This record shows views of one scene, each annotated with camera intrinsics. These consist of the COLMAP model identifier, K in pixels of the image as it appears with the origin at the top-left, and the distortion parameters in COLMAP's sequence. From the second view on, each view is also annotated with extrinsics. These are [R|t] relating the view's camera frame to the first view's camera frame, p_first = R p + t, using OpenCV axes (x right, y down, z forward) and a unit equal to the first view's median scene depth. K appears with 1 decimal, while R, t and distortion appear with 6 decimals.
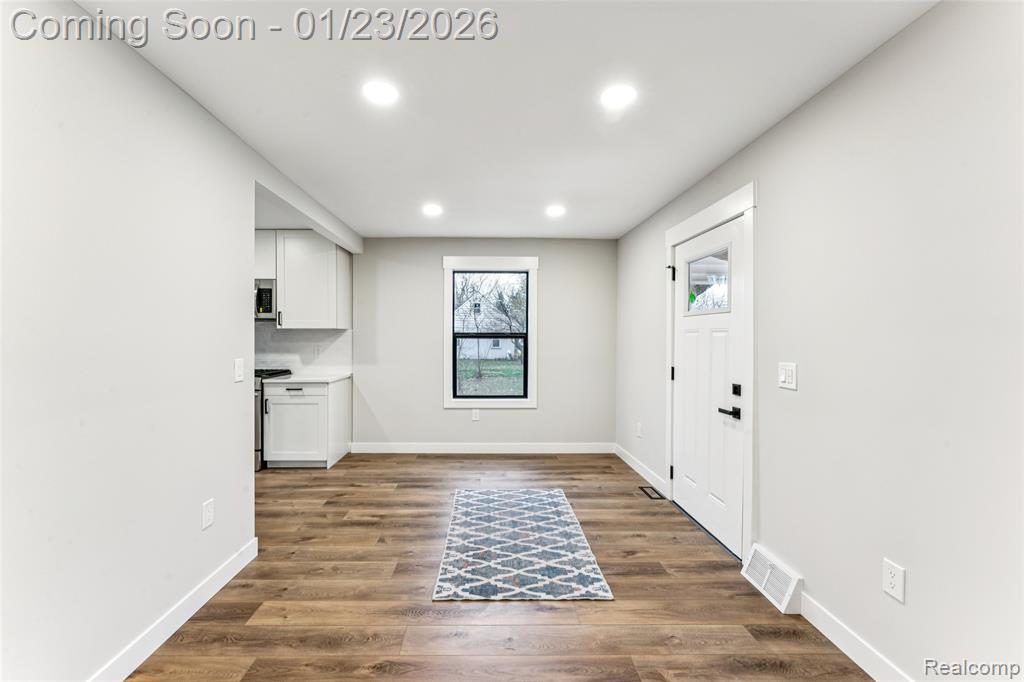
lens RADIAL K [[414.2, 0, 505.1], [0, 414.2, 335.0], [0, 0, 1]] dist [0.001864, 0.001294]
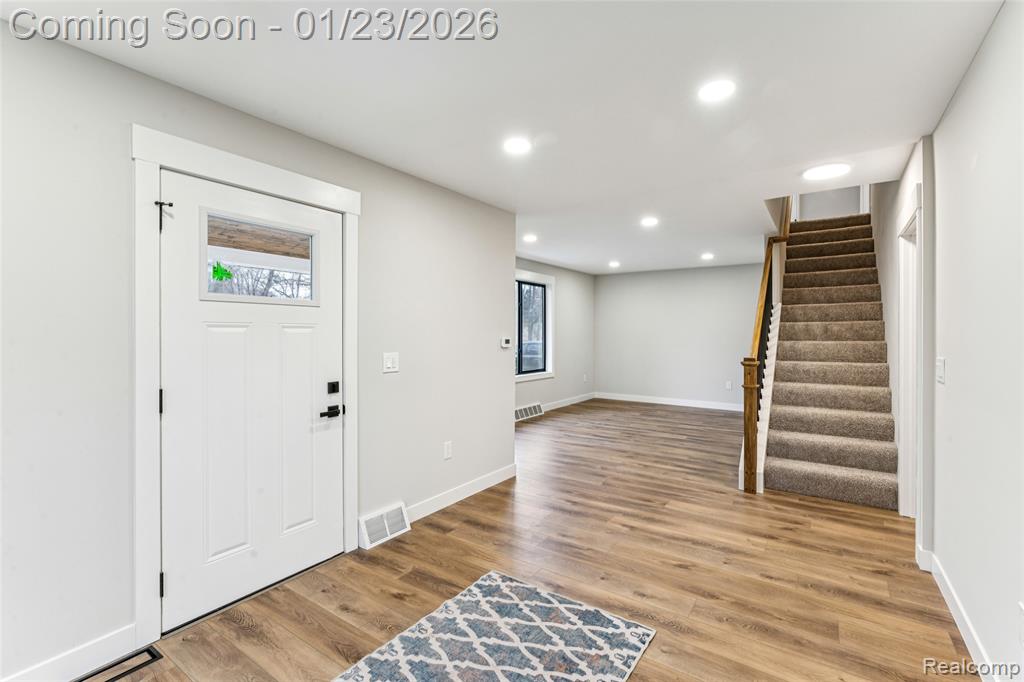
lens RADIAL K [[443.7, 0, 512.2], [0, 443.7, 342.2], [0, 0, 1]] dist [-0.017203, -0.000842]
pose [[-0.791825, -0.010906, 0.610650, -0.432095], [0.000653, 0.999825, 0.018703, 0.007397], [-0.610747, 0.015209, -0.791680, 1.668736]]
